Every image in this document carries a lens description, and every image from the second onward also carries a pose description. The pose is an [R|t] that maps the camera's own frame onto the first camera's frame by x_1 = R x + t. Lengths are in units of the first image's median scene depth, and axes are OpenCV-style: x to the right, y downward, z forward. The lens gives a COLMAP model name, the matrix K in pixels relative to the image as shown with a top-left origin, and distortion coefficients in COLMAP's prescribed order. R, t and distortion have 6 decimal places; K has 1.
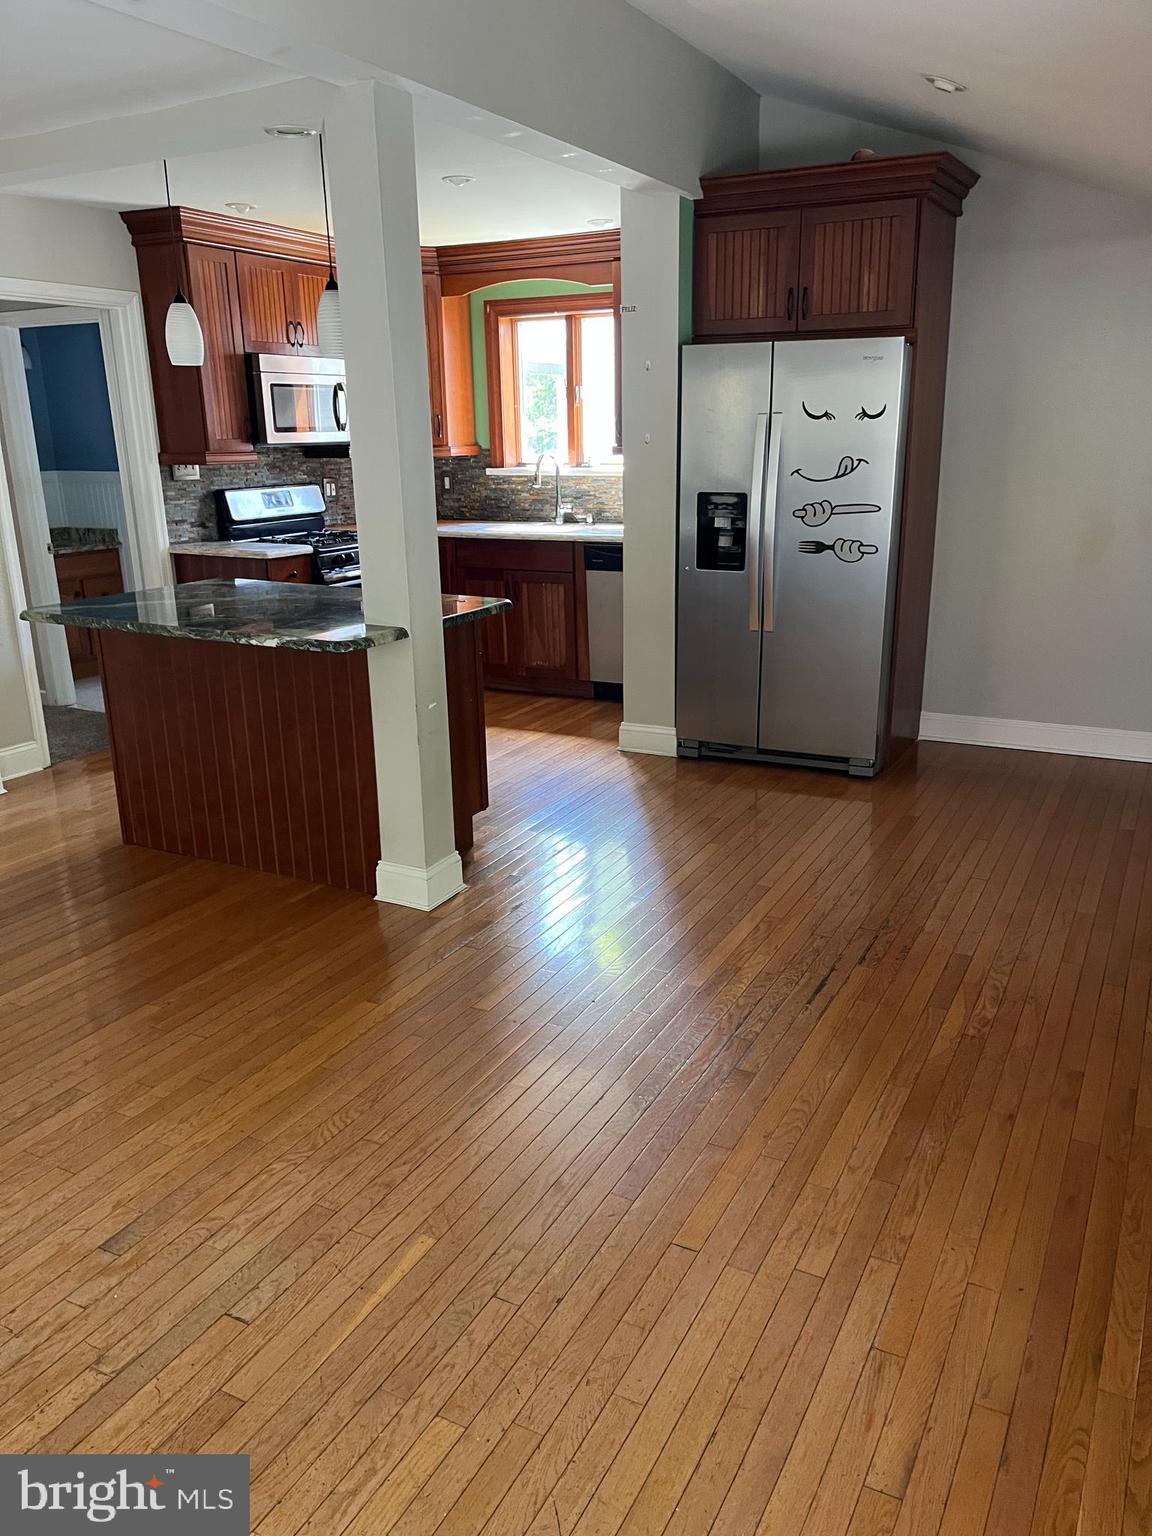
lens RADIAL K [[1152.2, 0, 592.0], [0, 1152.2, 780.7], [0, 0, 1]] dist [0.065105, -0.091453]
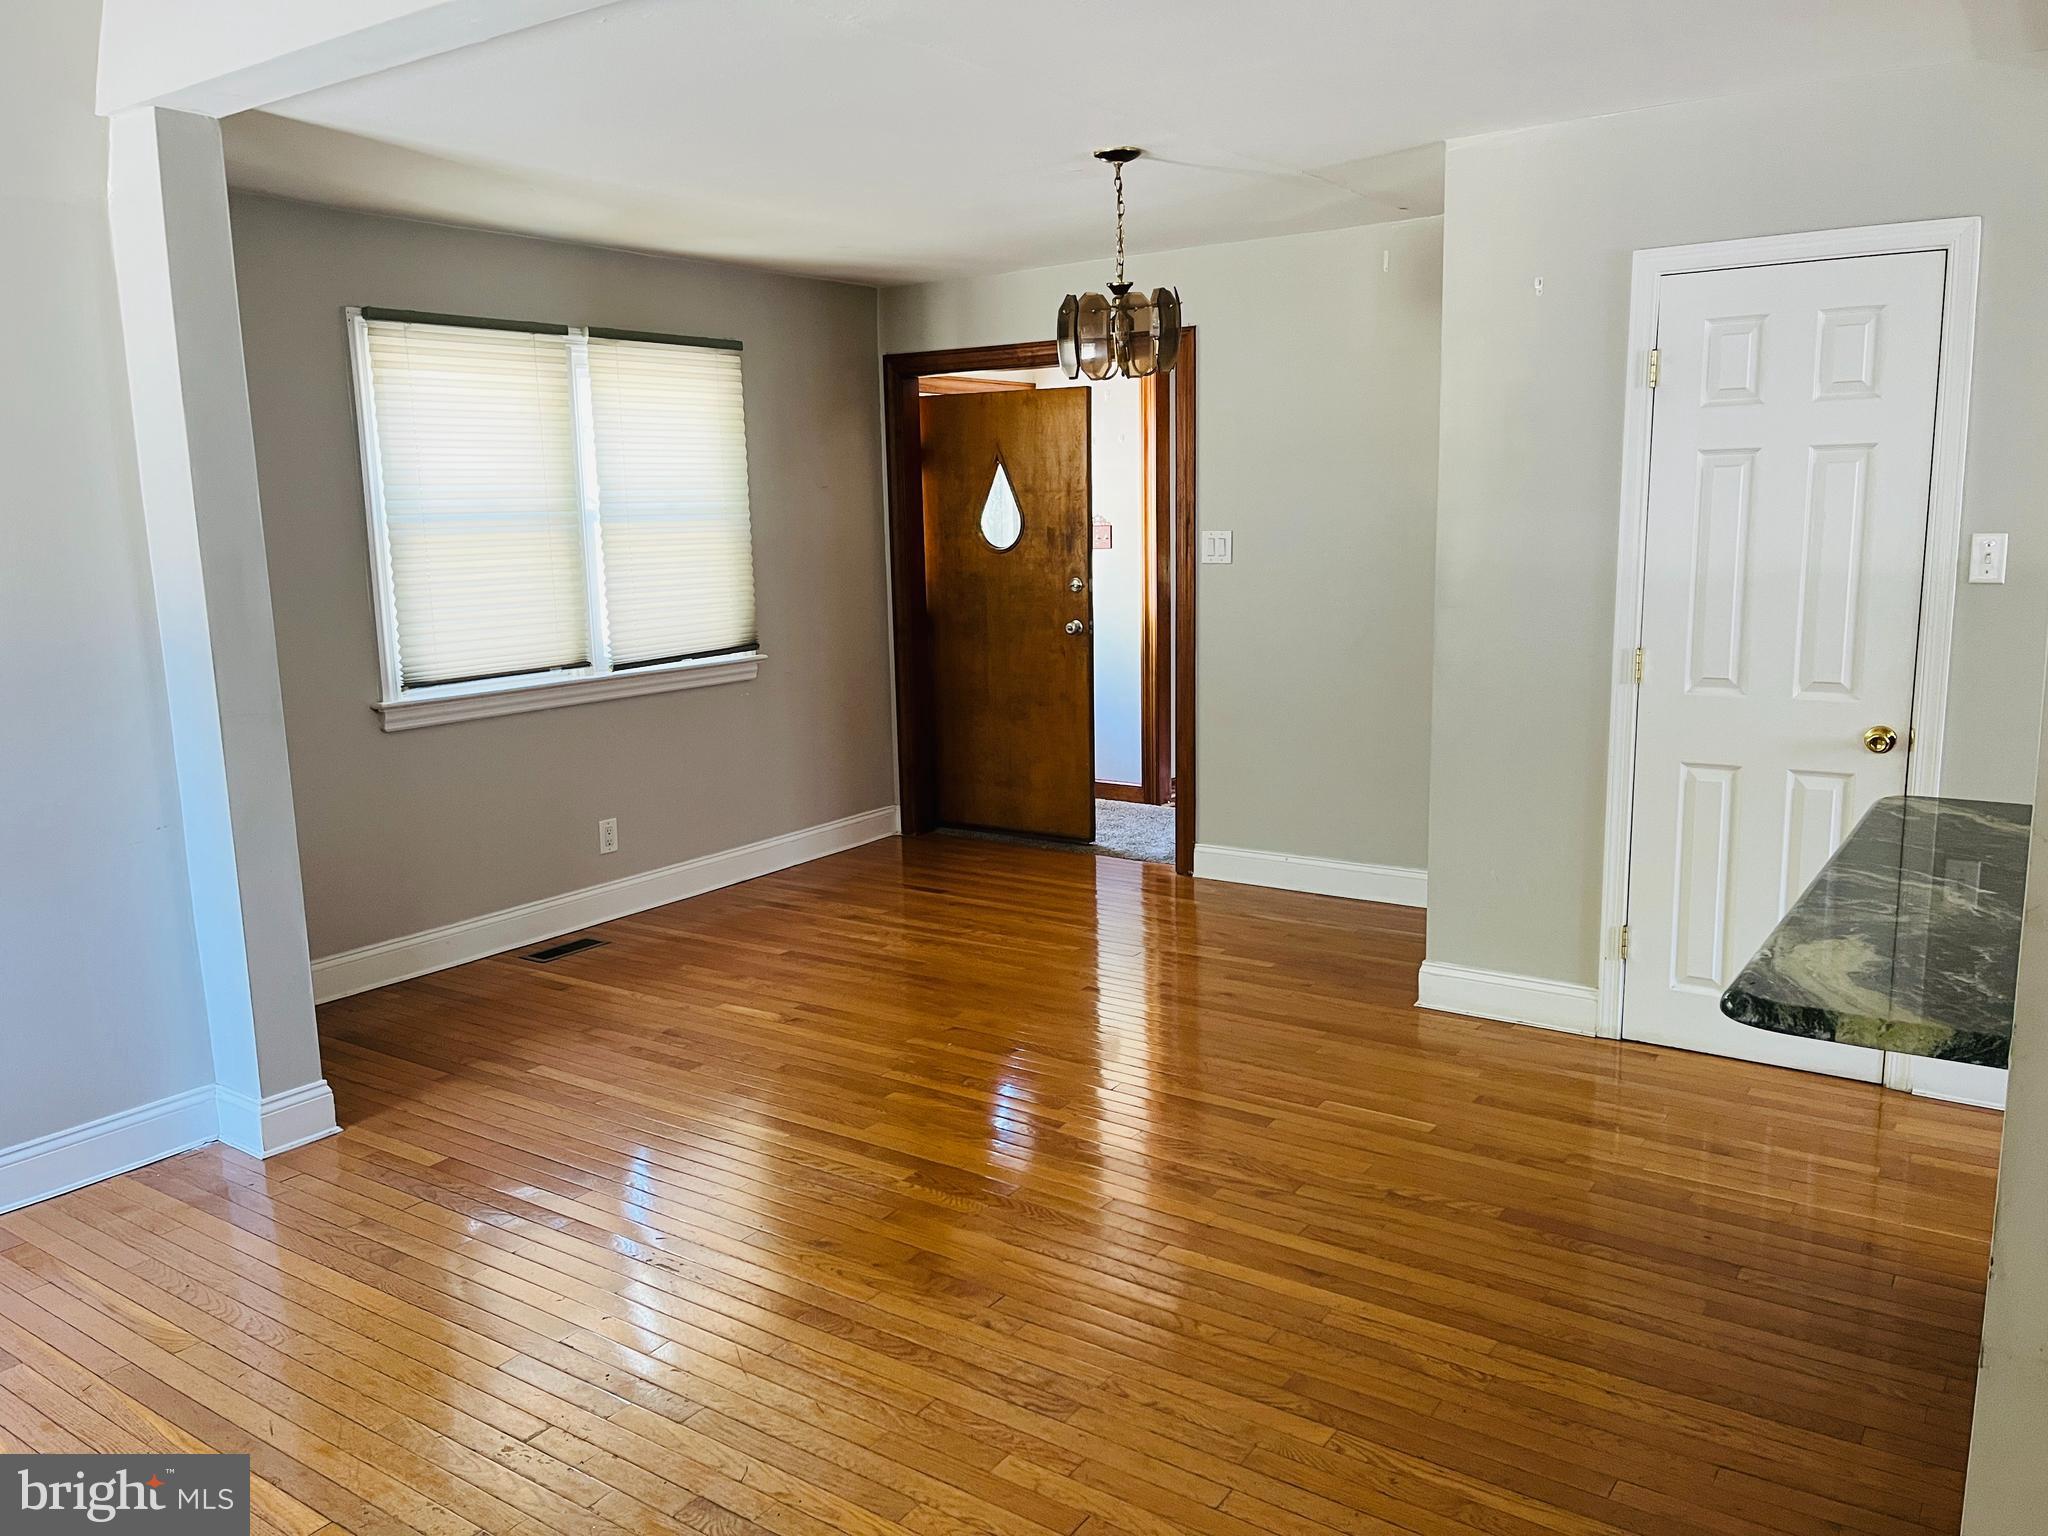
lens RADIAL K [[1536.3, 0, 1015.3], [0, 1536.3, 770.0], [0, 0, 1]] dist [0.065105, -0.091453]
pose [[-0.129811, 0.187404, -0.973668, 0.197100], [-0.268870, 0.938532, 0.216488, -0.142931], [0.954389, 0.289893, -0.071445, 0.453659]]
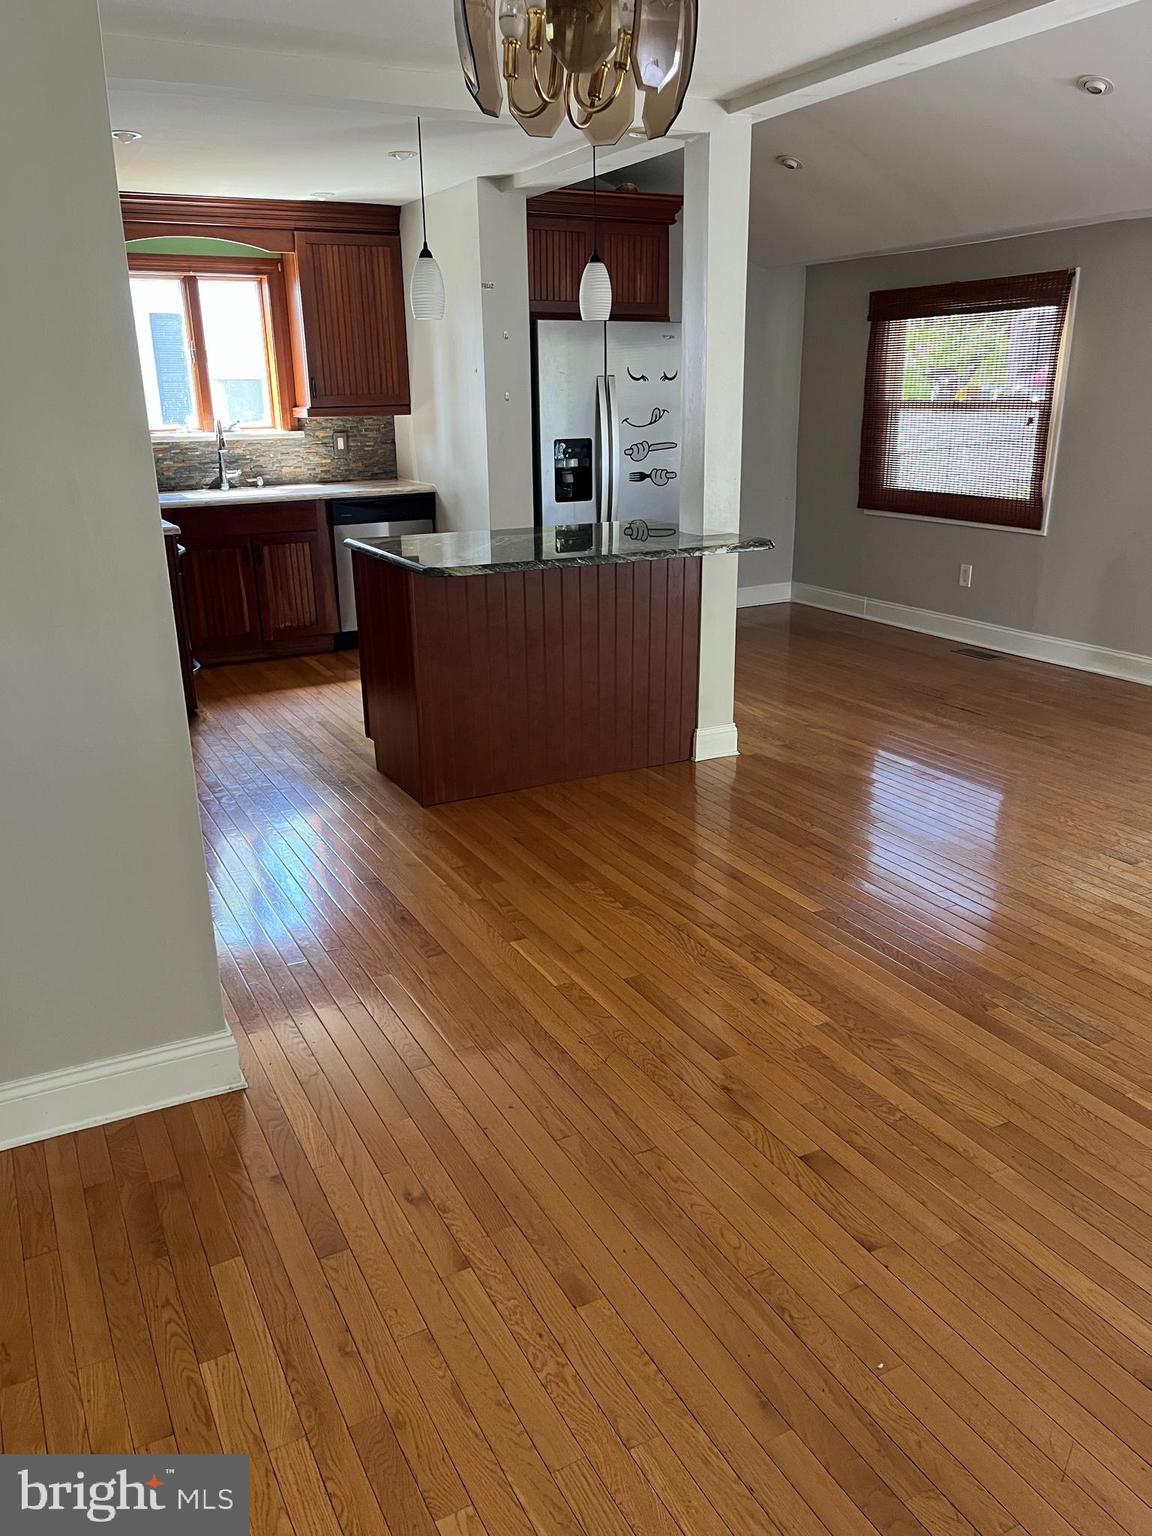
lens RADIAL K [[1152.2, 0, 569.2], [0, 1152.2, 779.1], [0, 0, 1]] dist [0.065105, -0.091453]
pose [[0.576640, -0.255935, 0.775876, -0.850352], [0.248146, 0.959668, 0.132137, -0.053176], [-0.778402, 0.116335, 0.616893, 0.234189]]
